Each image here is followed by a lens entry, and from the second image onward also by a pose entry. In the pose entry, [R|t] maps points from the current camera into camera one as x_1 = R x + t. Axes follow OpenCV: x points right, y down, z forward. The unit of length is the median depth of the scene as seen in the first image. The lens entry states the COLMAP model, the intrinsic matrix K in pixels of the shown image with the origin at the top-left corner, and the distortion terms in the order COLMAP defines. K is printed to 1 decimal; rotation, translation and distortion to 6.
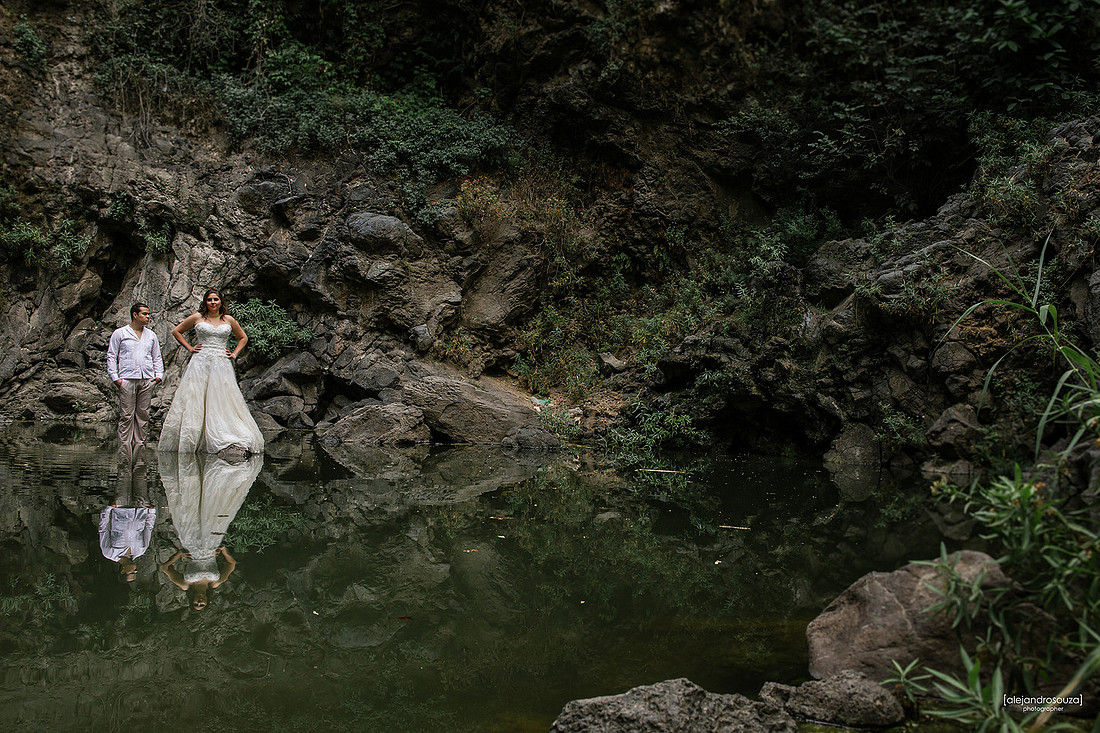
lens RADIAL K [[1047.0, 0, 550.0], [0, 1047.0, 366.5], [0, 0, 1]] dist [-0.062463, 0.139189]
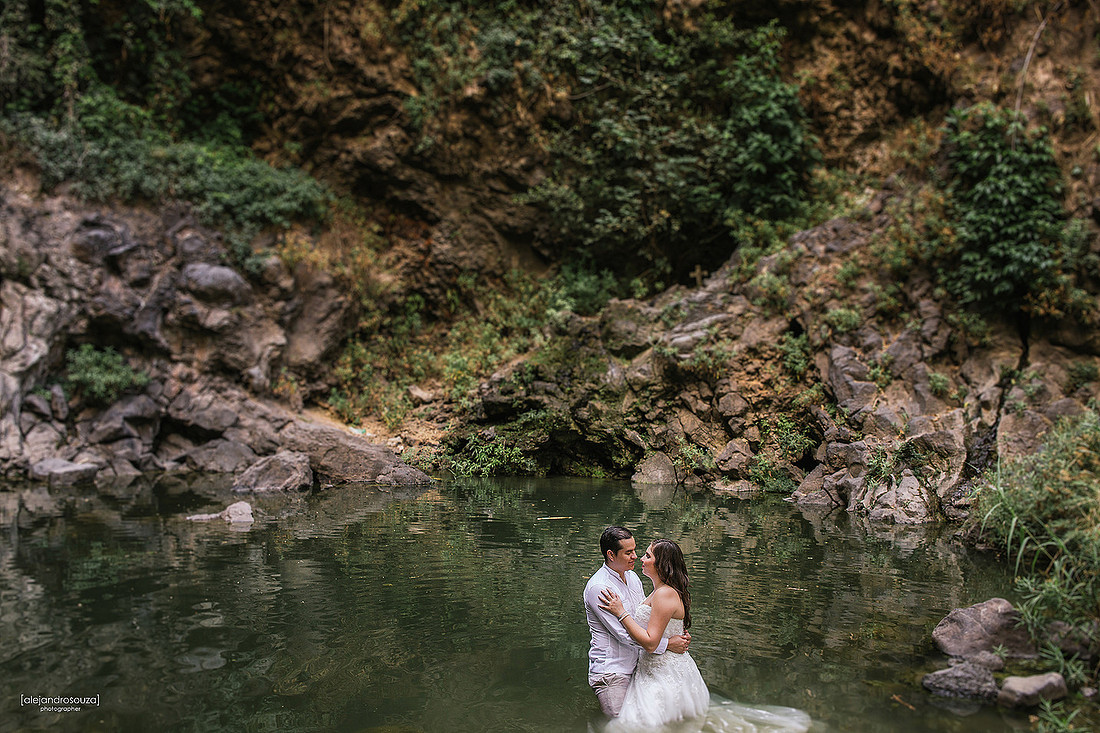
lens RADIAL K [[1084.5, 0, 550.0], [0, 1084.5, 366.5], [0, 0, 1]] dist [-0.005917, 0.008967]
pose [[0.933581, -0.020020, 0.357806, -0.243068], [0.008864, 0.999423, 0.032792, -0.075852], [-0.358256, -0.027443, 0.933220, -0.165709]]
